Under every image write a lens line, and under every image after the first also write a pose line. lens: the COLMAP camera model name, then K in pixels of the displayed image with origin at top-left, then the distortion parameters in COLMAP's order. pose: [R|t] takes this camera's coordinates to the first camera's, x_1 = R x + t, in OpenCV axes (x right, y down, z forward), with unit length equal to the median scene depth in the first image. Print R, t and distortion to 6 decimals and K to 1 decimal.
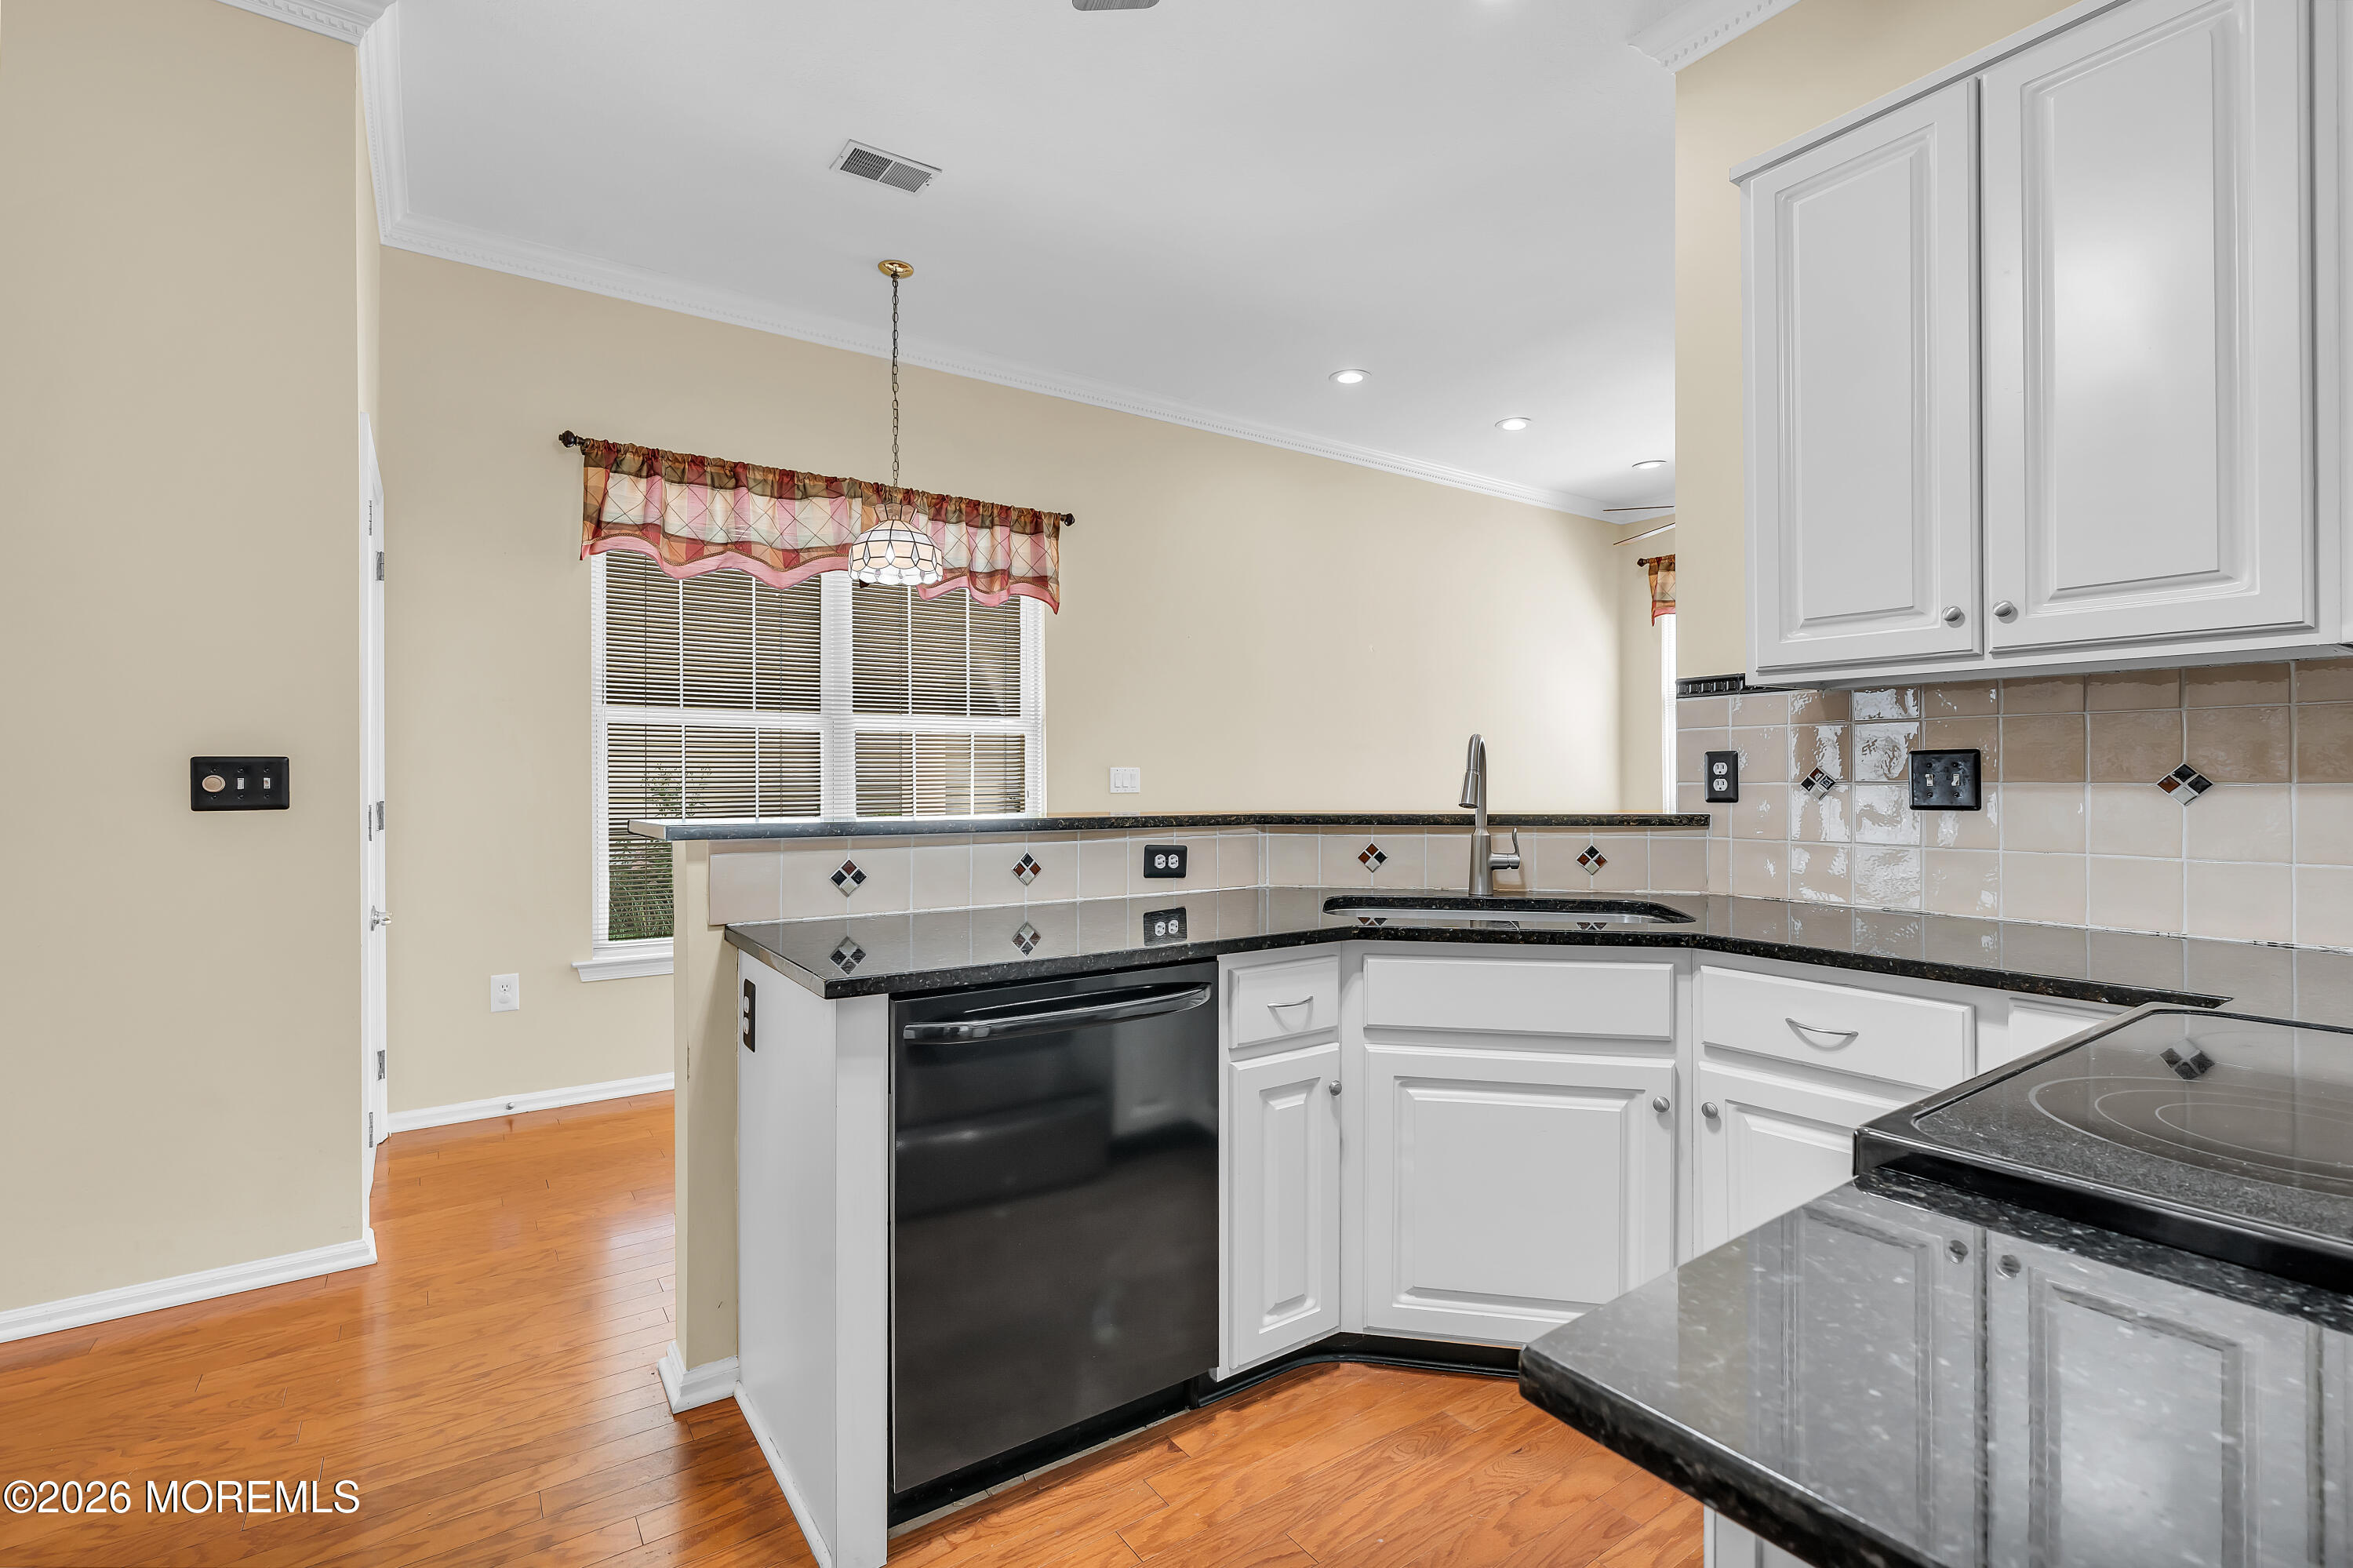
lens RADIAL K [[1057.2, 0, 1175.4], [0, 1057.2, 769.5], [0, 0, 1]] dist [-0.007840, 0.000198]
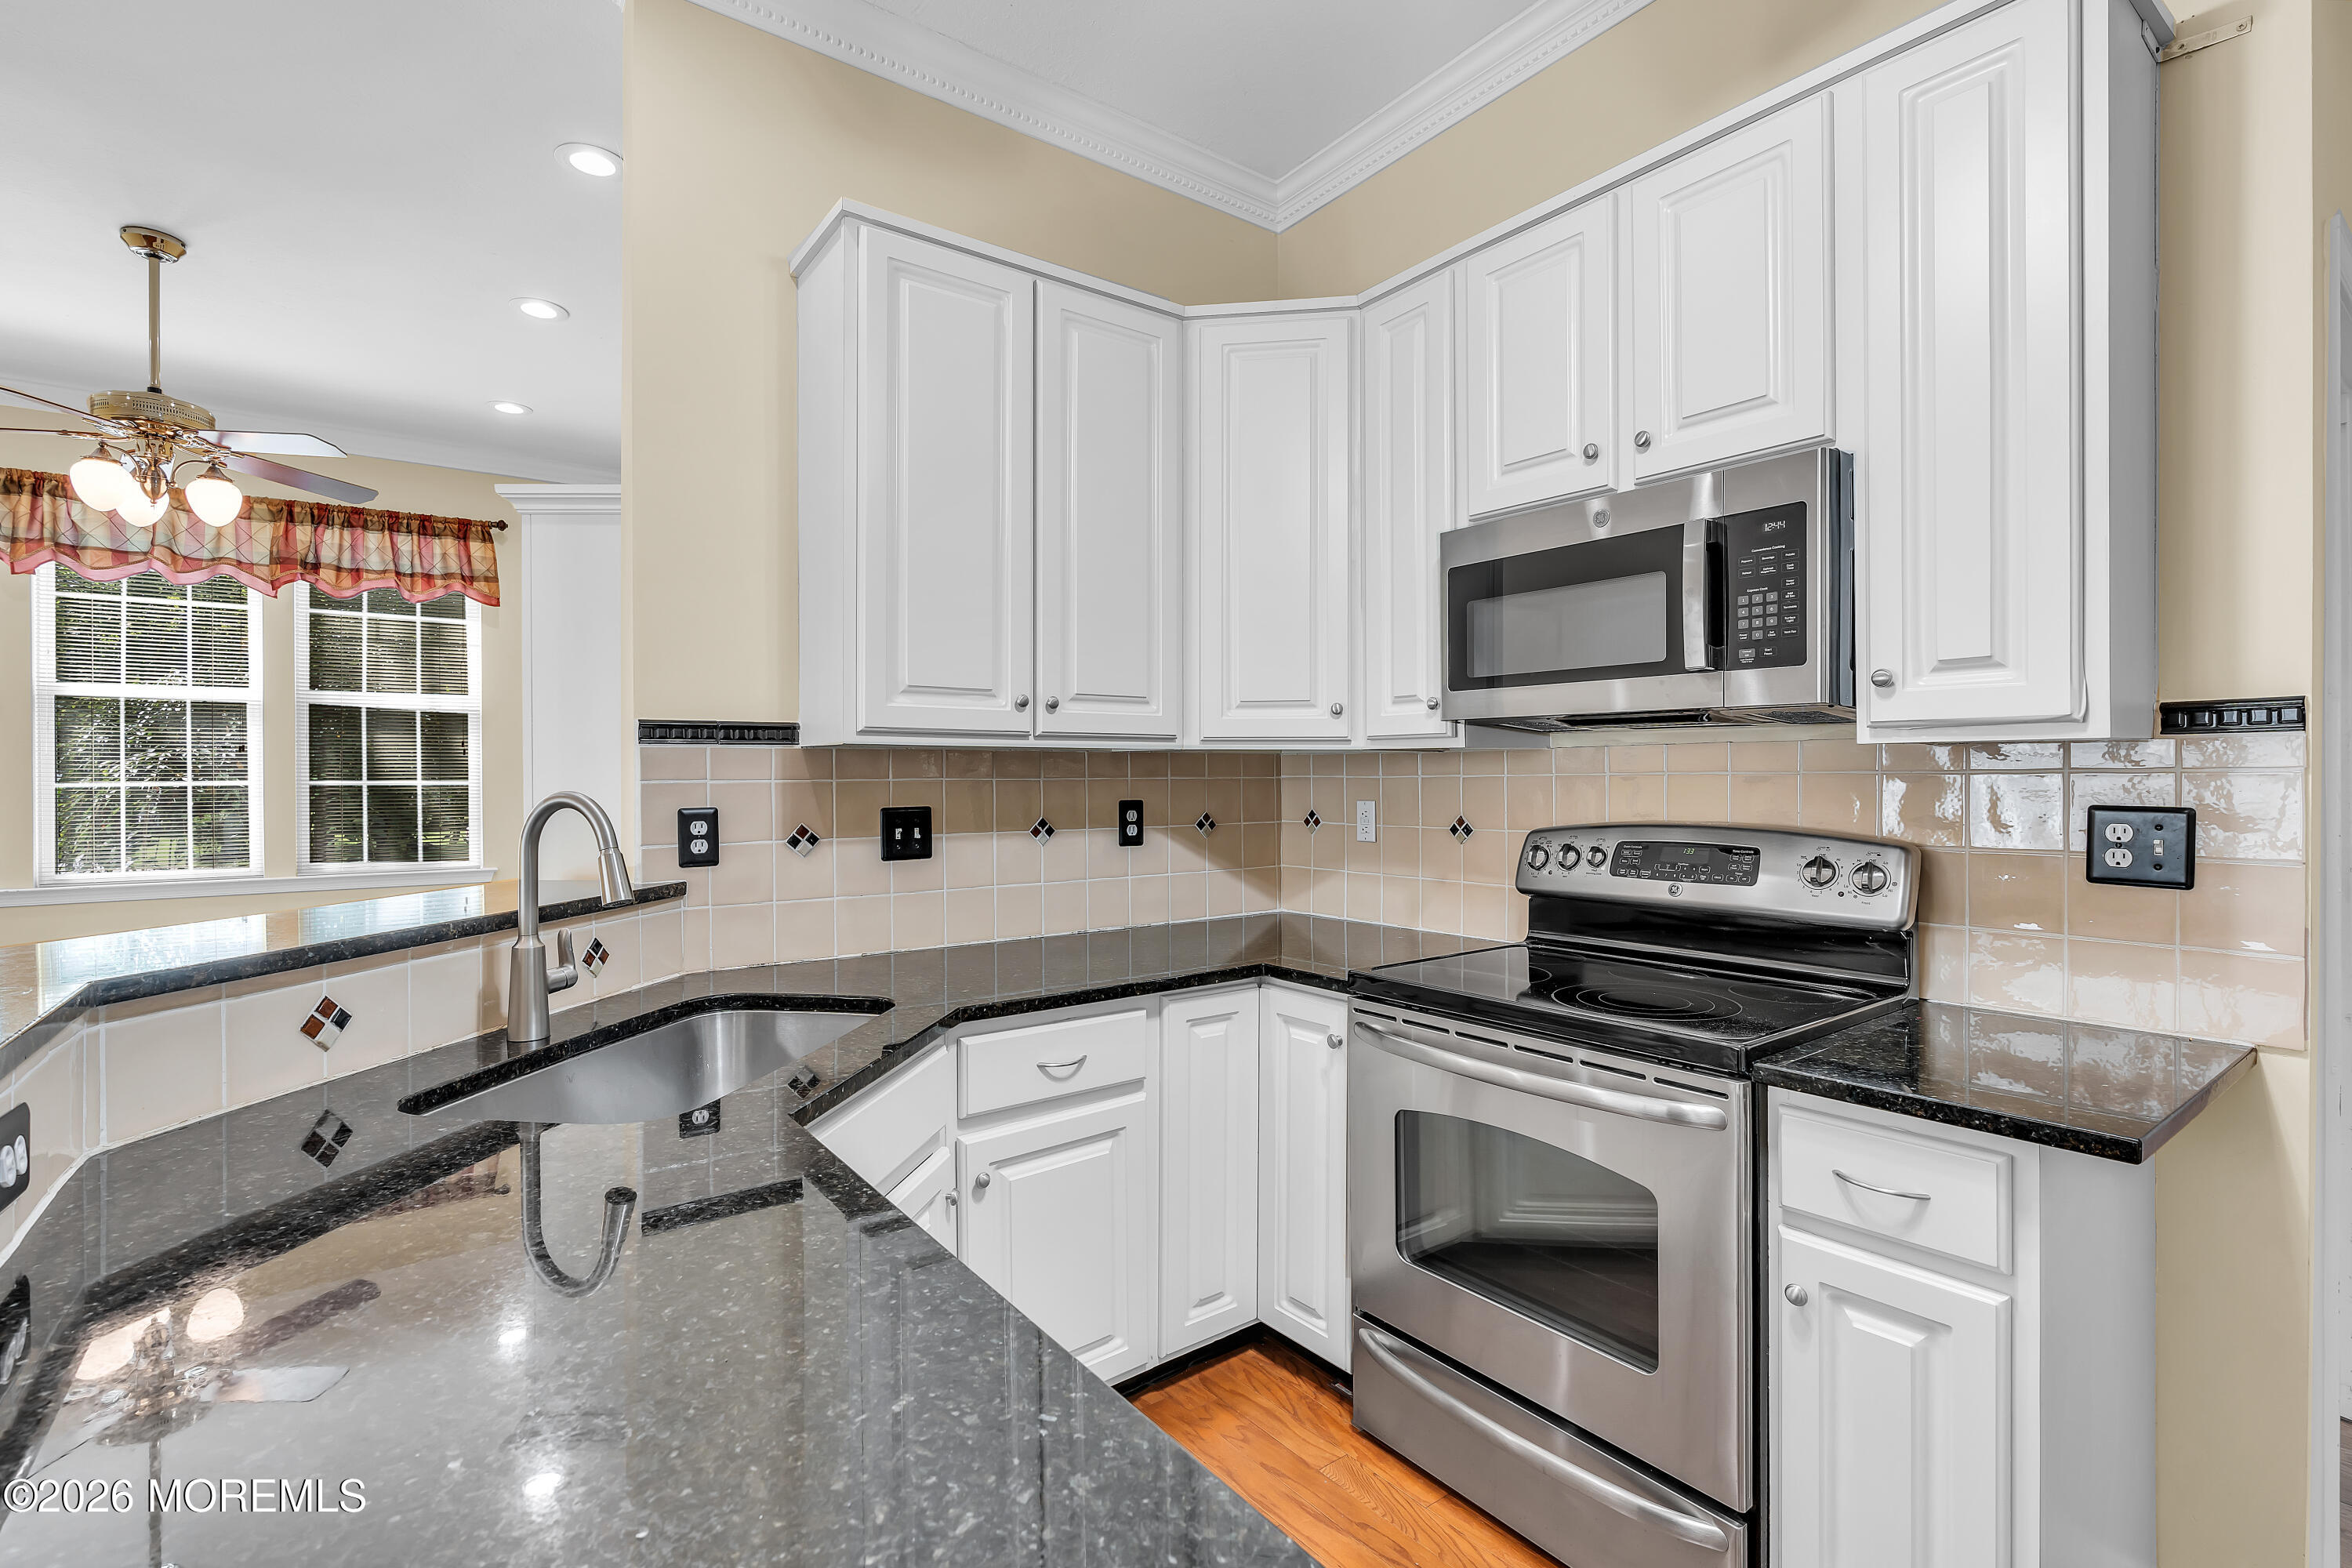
lens RADIAL K [[1058.2, 0, 1169.2], [0, 1058.2, 778.6], [0, 0, 1]] dist [-0.009618, 0.003178]
pose [[-0.029501, 0.003850, 0.999557, -0.391716], [-0.002084, 0.999990, -0.003913, -0.041268], [-0.999563, -0.002198, -0.029492, 0.674017]]
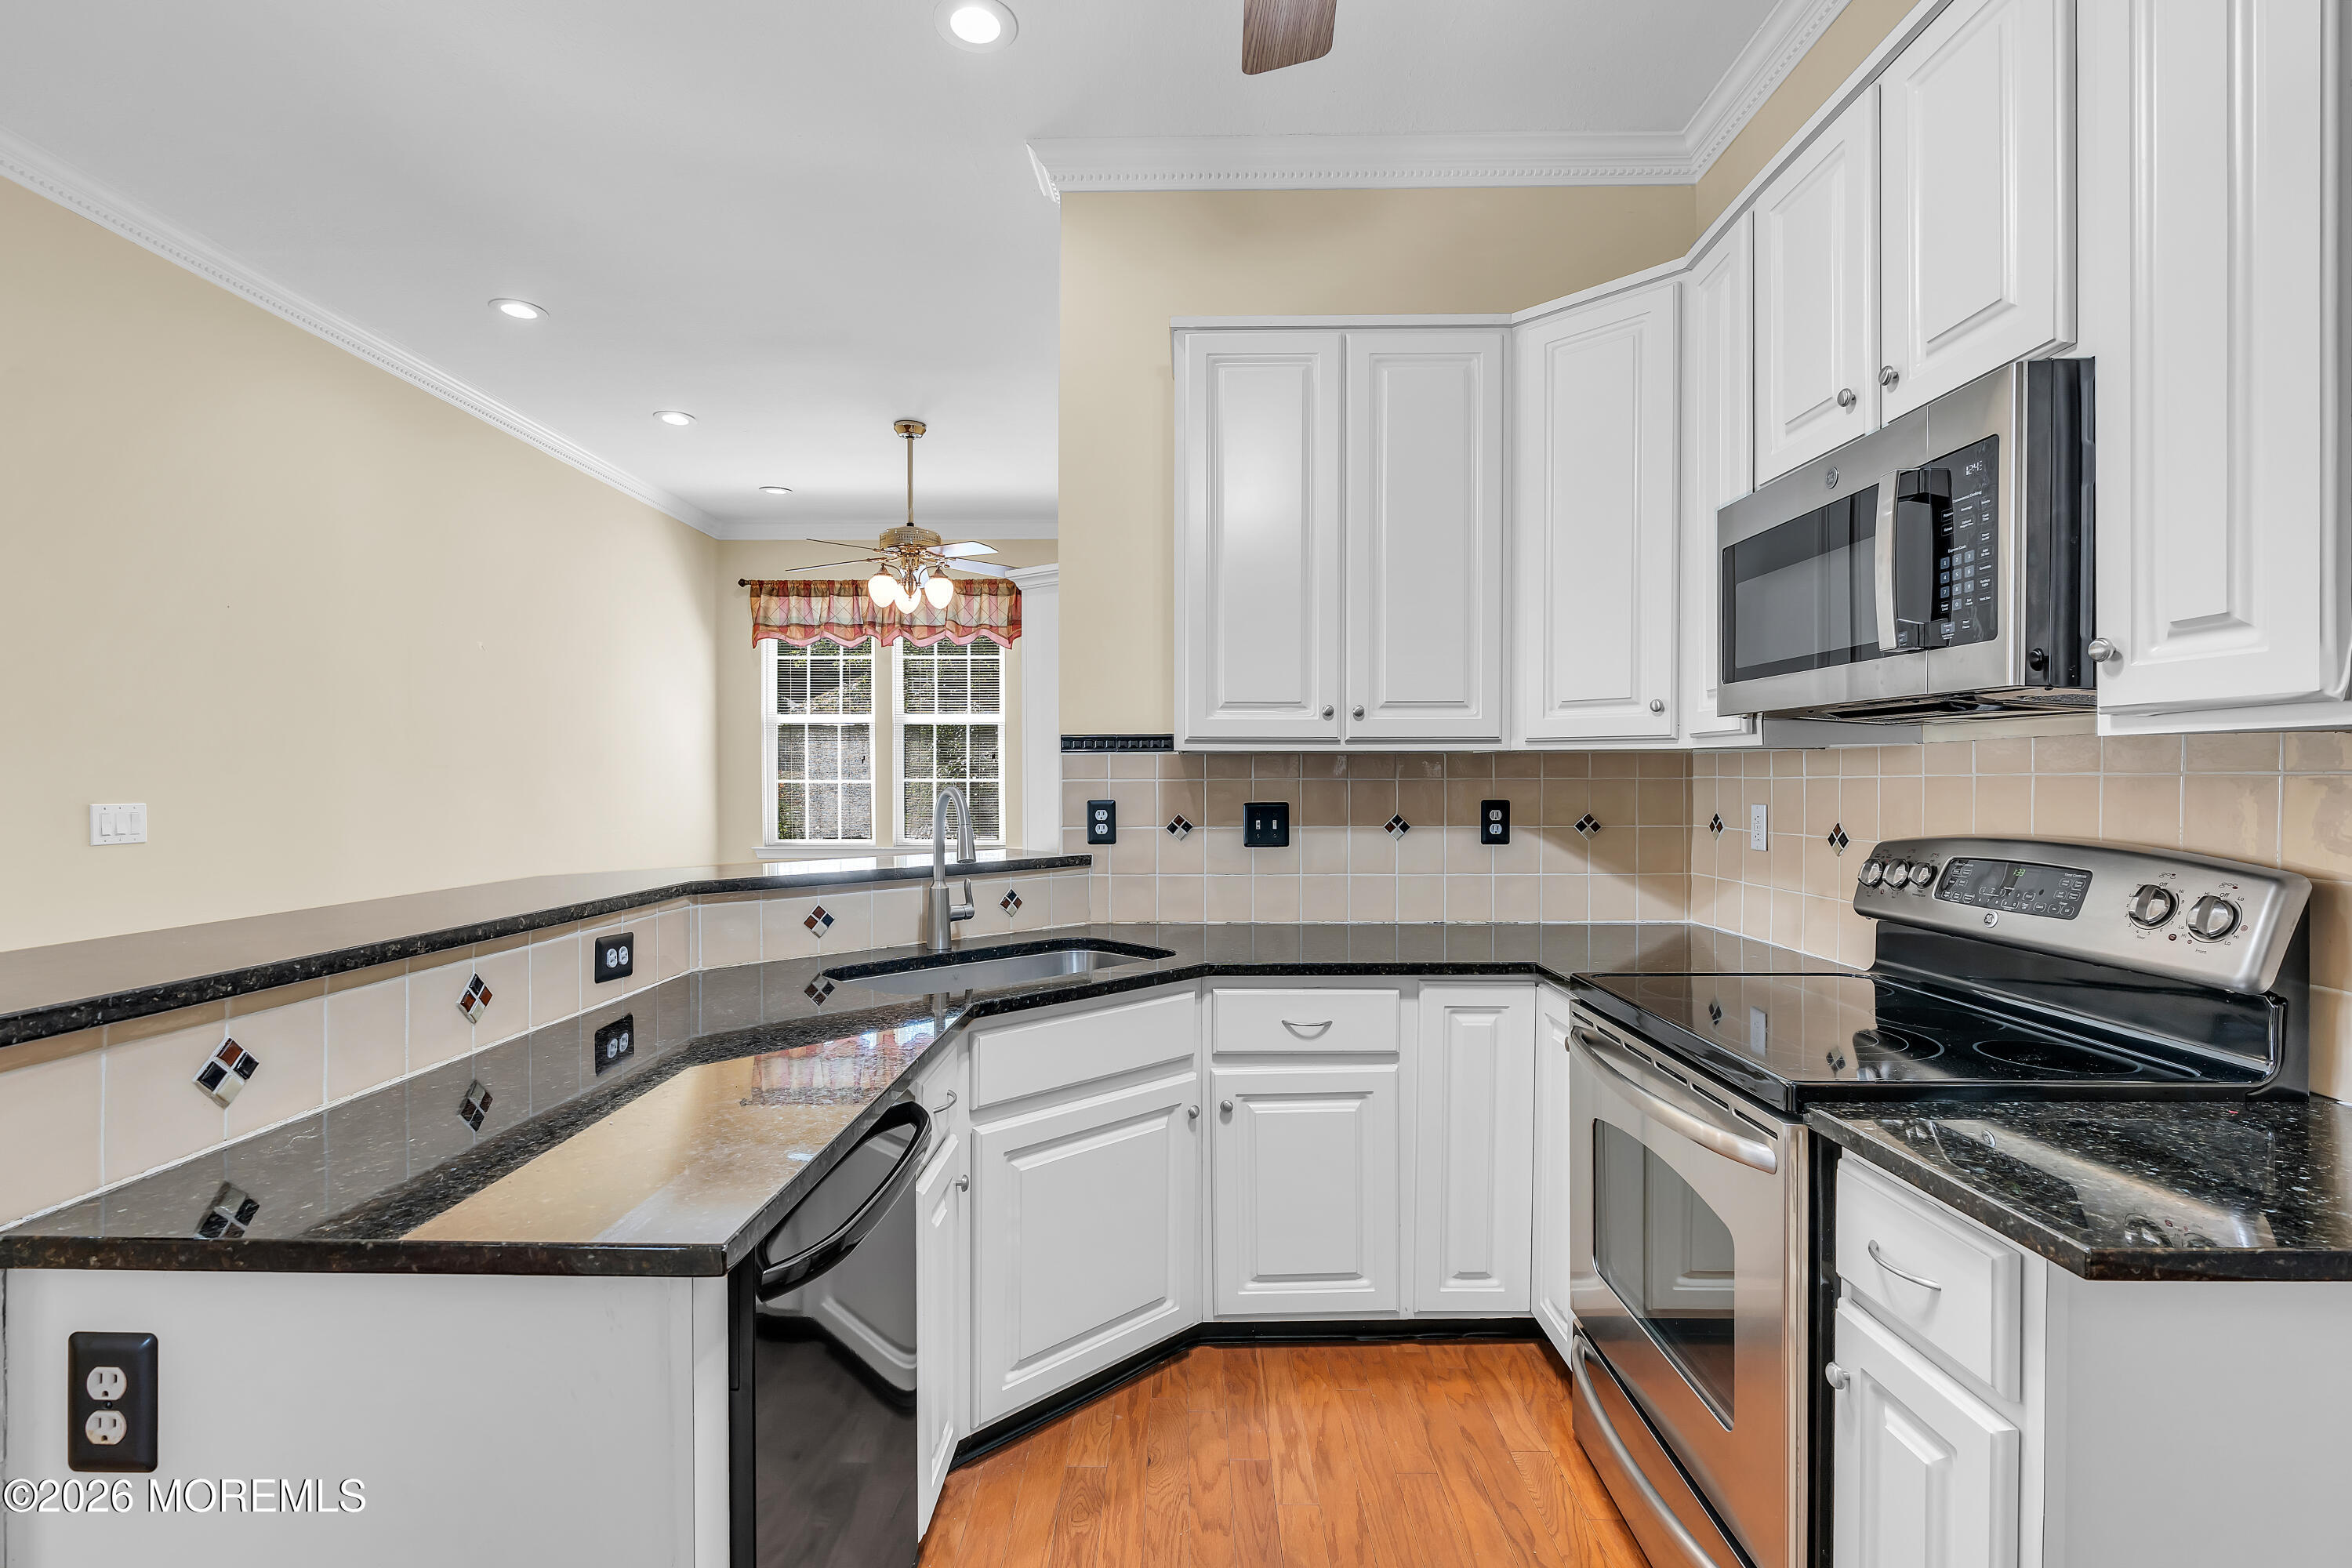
lens RADIAL K [[1062.5, 0, 1178.1], [0, 1062.5, 791.9], [0, 0, 1]] dist [-0.009339, 0.001119]
pose [[0.578009, -0.005959, 0.816009, -0.414435], [-0.006329, 0.999911, 0.011786, -0.043024], [-0.816006, -0.011977, 0.577920, 0.268245]]
